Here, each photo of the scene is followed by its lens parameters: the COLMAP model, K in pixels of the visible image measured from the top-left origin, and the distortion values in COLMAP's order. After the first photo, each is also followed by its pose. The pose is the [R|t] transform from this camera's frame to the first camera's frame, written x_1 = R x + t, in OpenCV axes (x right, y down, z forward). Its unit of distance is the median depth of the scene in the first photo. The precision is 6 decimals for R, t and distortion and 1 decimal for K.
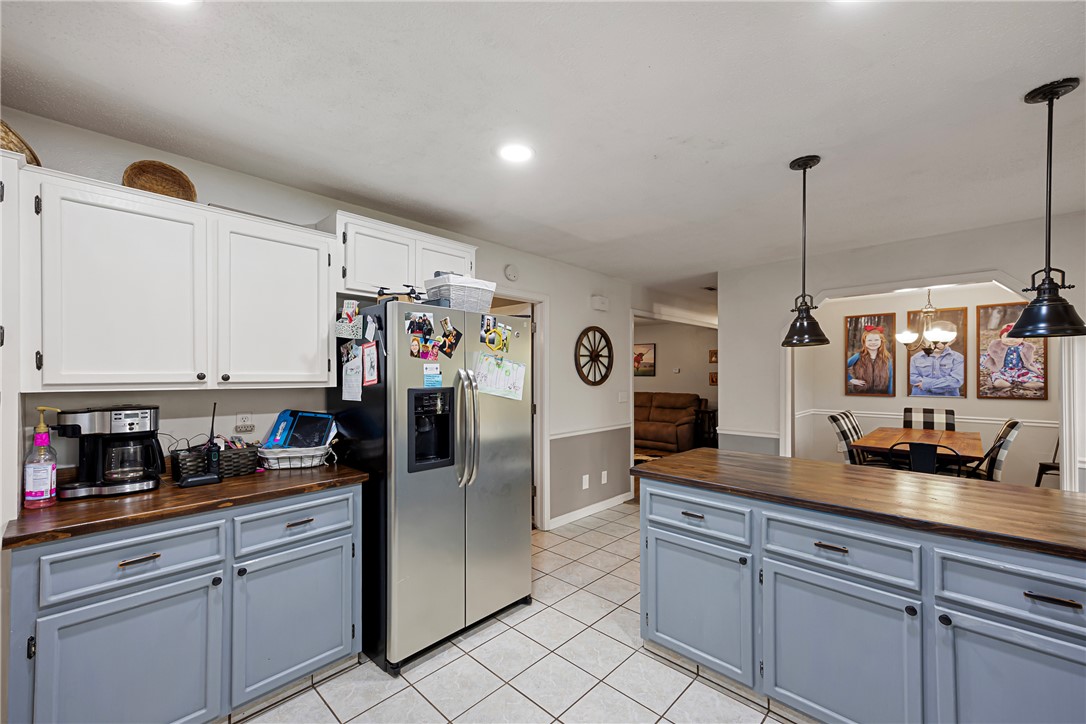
lens RADIAL K [[442.5, 0, 543.5], [0, 442.5, 374.4], [0, 0, 1]] dist [0.017299, 0.000000]
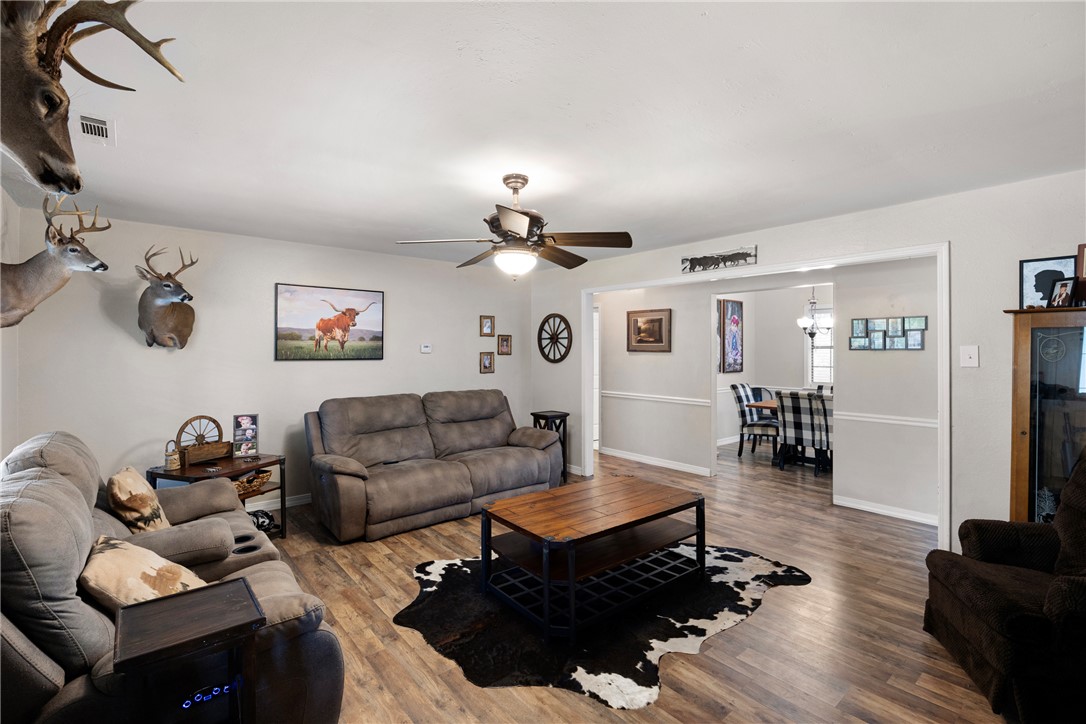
lens RADIAL K [[497.2, 0, 544.1], [0, 497.2, 354.1], [0, 0, 1]] dist [-0.015726, 0.000112]
pose [[0.112404, -0.006940, 0.993638, -0.462339], [0.001382, 0.999976, 0.006828, -0.009531], [-0.993662, 0.000606, 0.112411, 1.343020]]
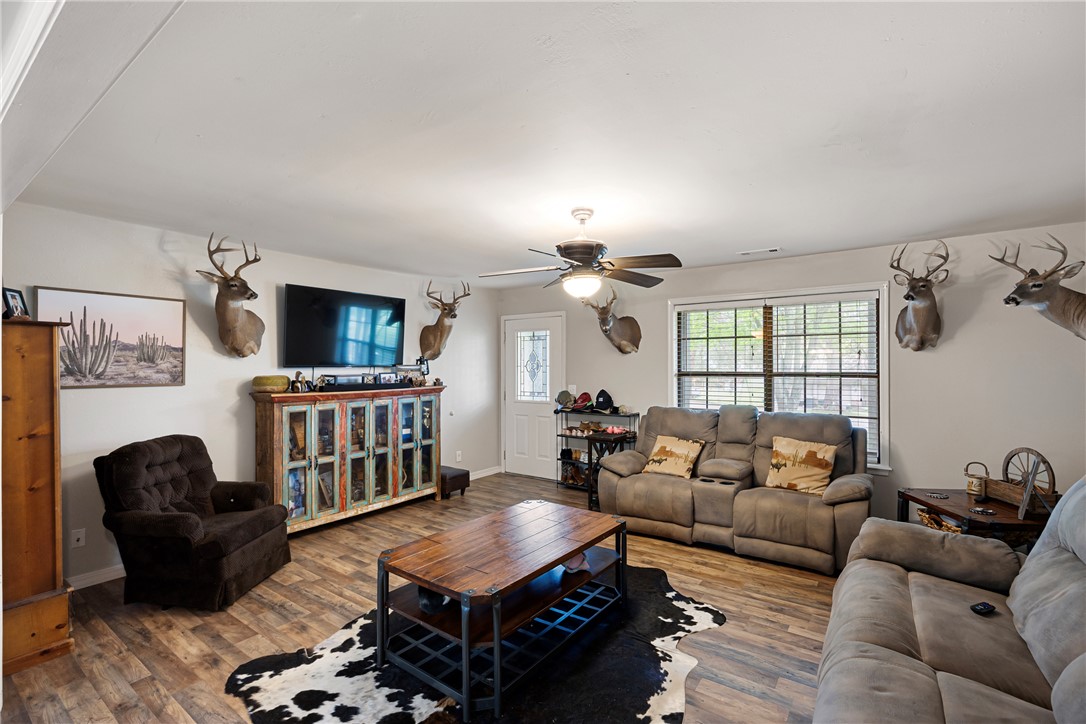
lens RADIAL K [[477.6, 0, 548.7], [0, 477.6, 364.0], [0, 0, 1]] dist [-0.012043, 0.000145]
pose [[0.145693, -0.002710, -0.989326, 0.597744], [0.001678, 0.999995, -0.002492, -0.009992], [0.989328, -0.001297, 0.145697, 1.310449]]
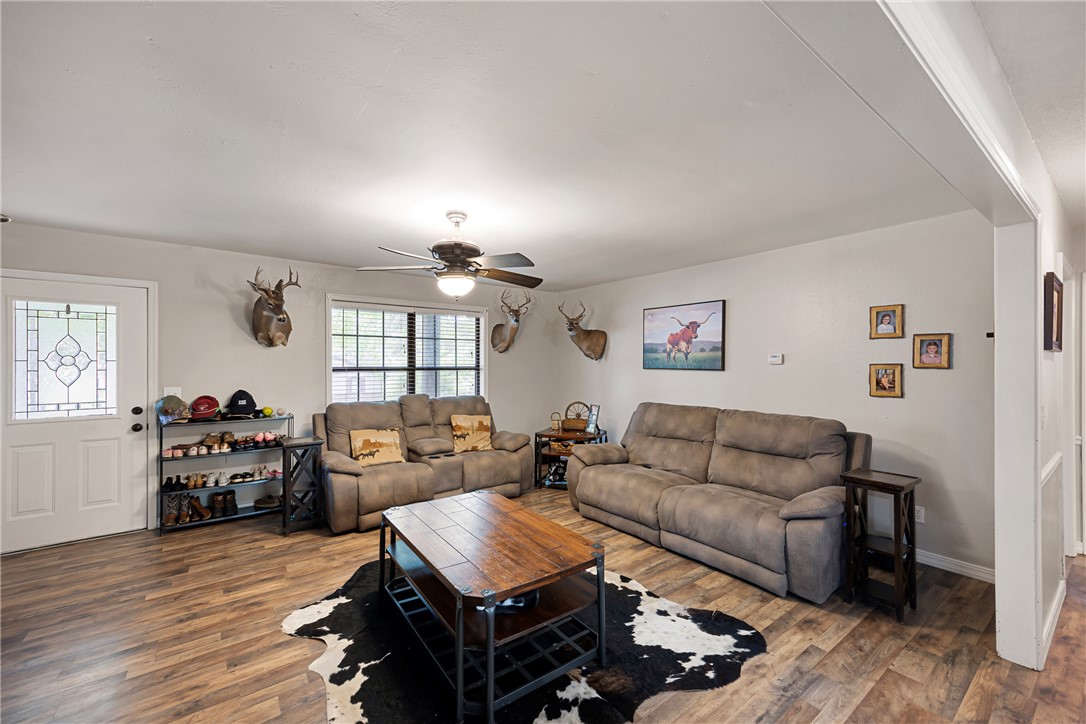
lens RADIAL K [[435.1, 0, 543.0], [0, 435.1, 362.0], [0, 0, 1]] dist [0.011191, 0.000119]
pose [[0.986385, 0.002554, -0.164430, 0.246351], [-0.003023, 0.999992, -0.002601, -0.005917], [0.164422, 0.003063, 0.986385, 0.915363]]
